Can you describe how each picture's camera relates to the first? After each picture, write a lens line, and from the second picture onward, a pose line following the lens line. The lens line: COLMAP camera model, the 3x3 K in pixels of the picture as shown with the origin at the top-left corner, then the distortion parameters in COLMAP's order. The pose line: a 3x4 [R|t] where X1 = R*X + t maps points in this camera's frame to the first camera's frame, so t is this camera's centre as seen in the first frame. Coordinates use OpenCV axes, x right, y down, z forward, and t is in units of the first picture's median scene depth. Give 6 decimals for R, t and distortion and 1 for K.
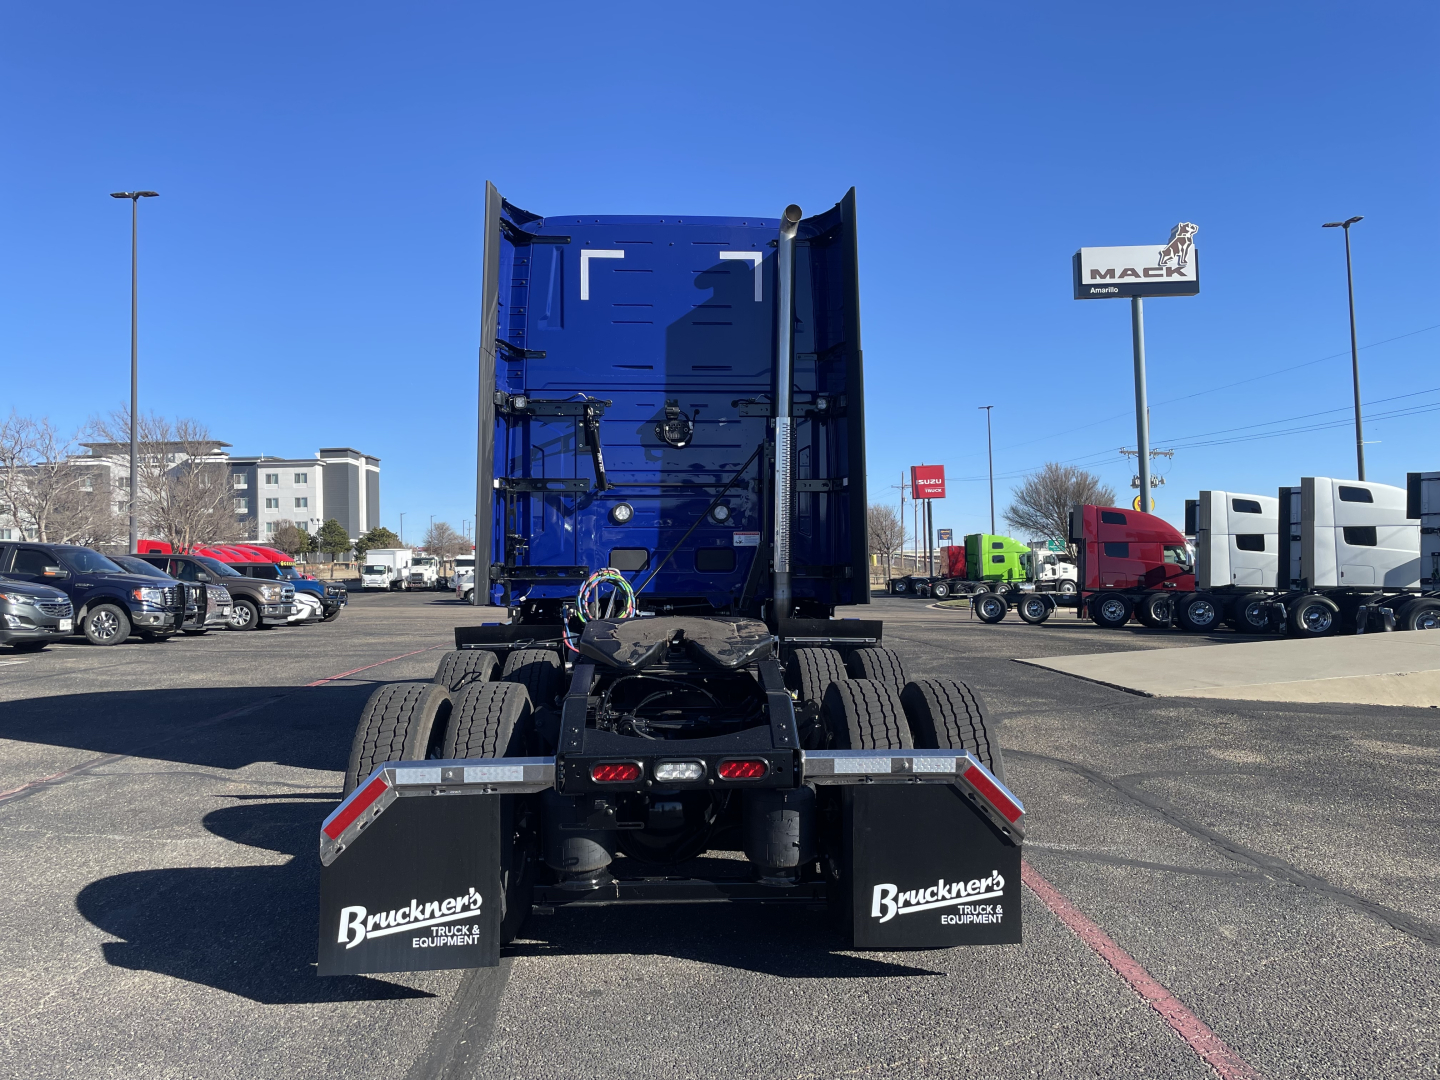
lens RADIAL K [[1104.1, 0, 707.8], [0, 1104.1, 529.4], [0, 0, 1]] dist [0.089336, -0.115061]
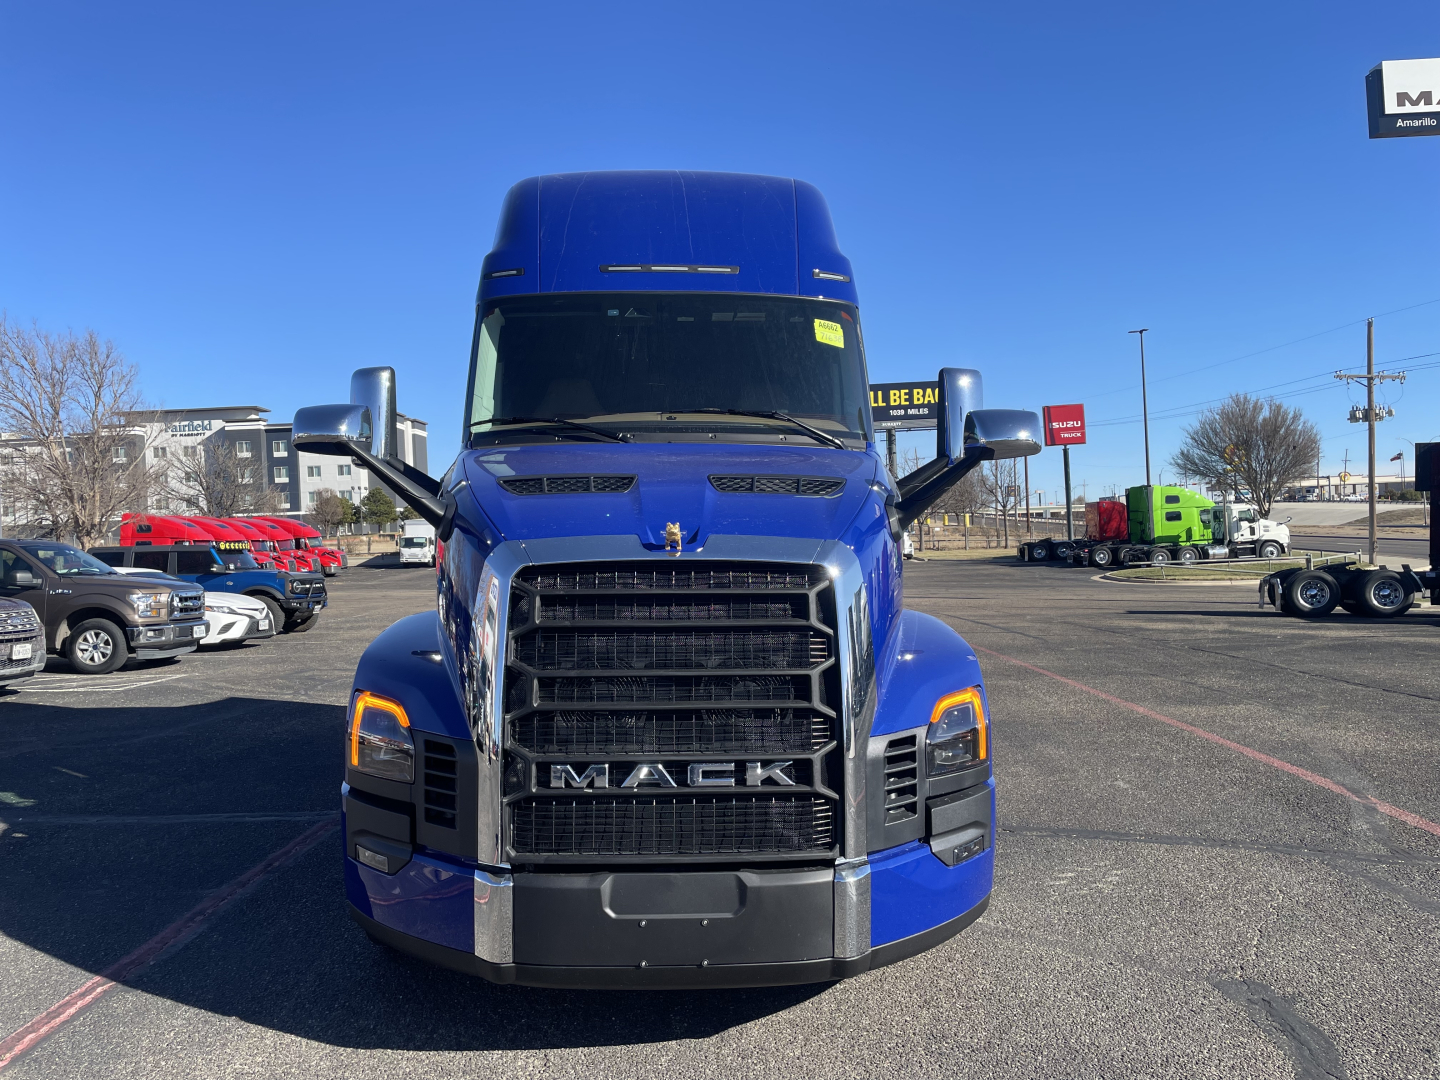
lens RADIAL K [[1104.1, 0, 707.8], [0, 1104.1, 529.4], [0, 0, 1]] dist [0.089336, -0.115061]
pose [[0.998596, -0.019419, -0.049293, -0.032869], [0.021072, 0.999226, 0.033227, 0.002434], [0.048609, -0.034219, 0.998232, 0.181399]]
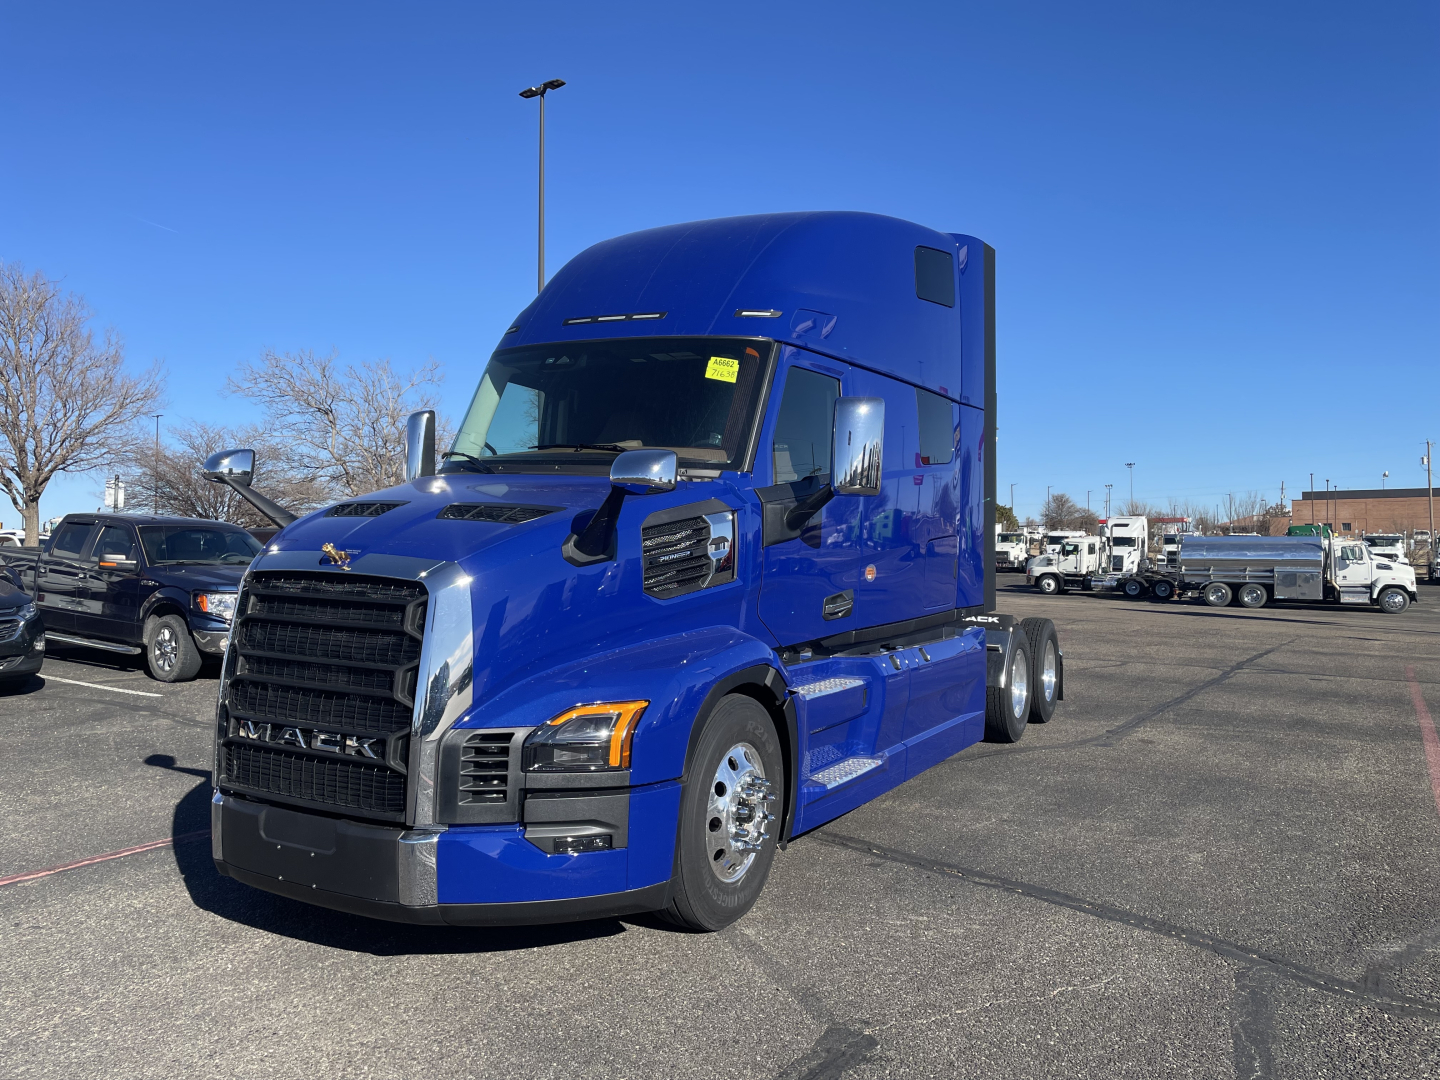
lens RADIAL K [[1104.1, 0, 707.8], [0, 1104.1, 529.4], [0, 0, 1]] dist [0.089336, -0.115061]
pose [[0.842206, 0.009787, -0.539067, 0.015765], [0.003385, 0.999720, 0.023440, 0.001542], [0.539145, -0.021566, 0.841937, 0.188703]]
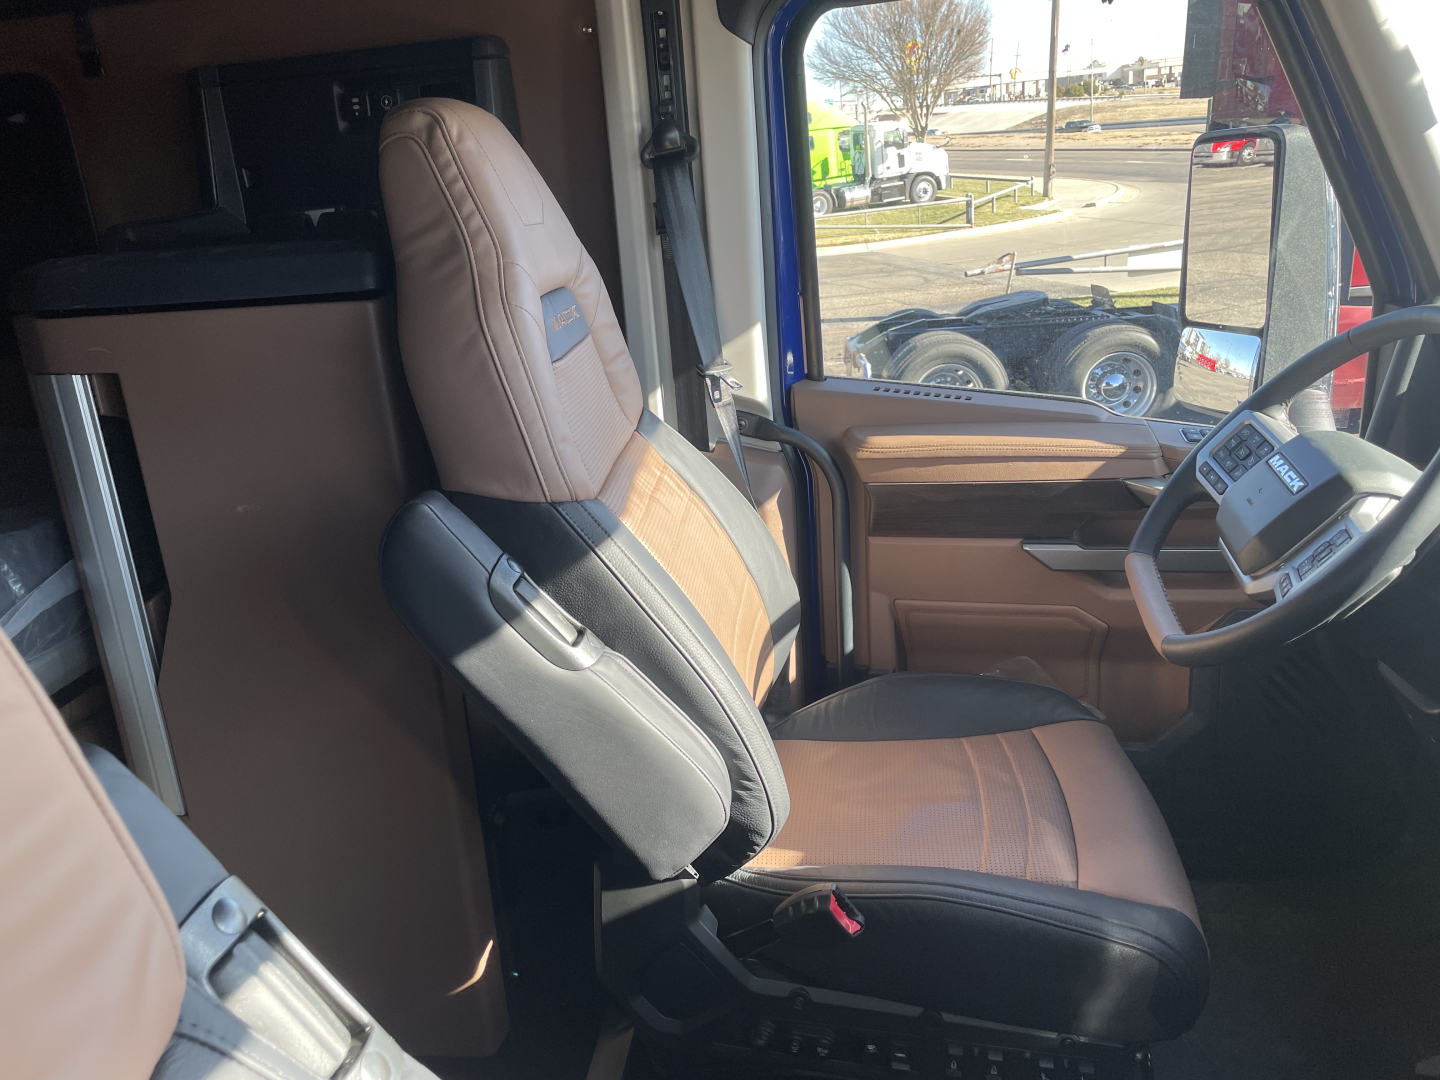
lens RADIAL K [[1104.1, 0, 707.8], [0, 1104.1, 529.4], [0, 0, 1]] dist [0.089336, -0.115061]
pose [[0.974374, -0.135325, 0.179672, 0.083167], [0.062936, 0.930894, 0.359826, 0.002117], [-0.215949, -0.339298, 0.915556, 0.416250]]
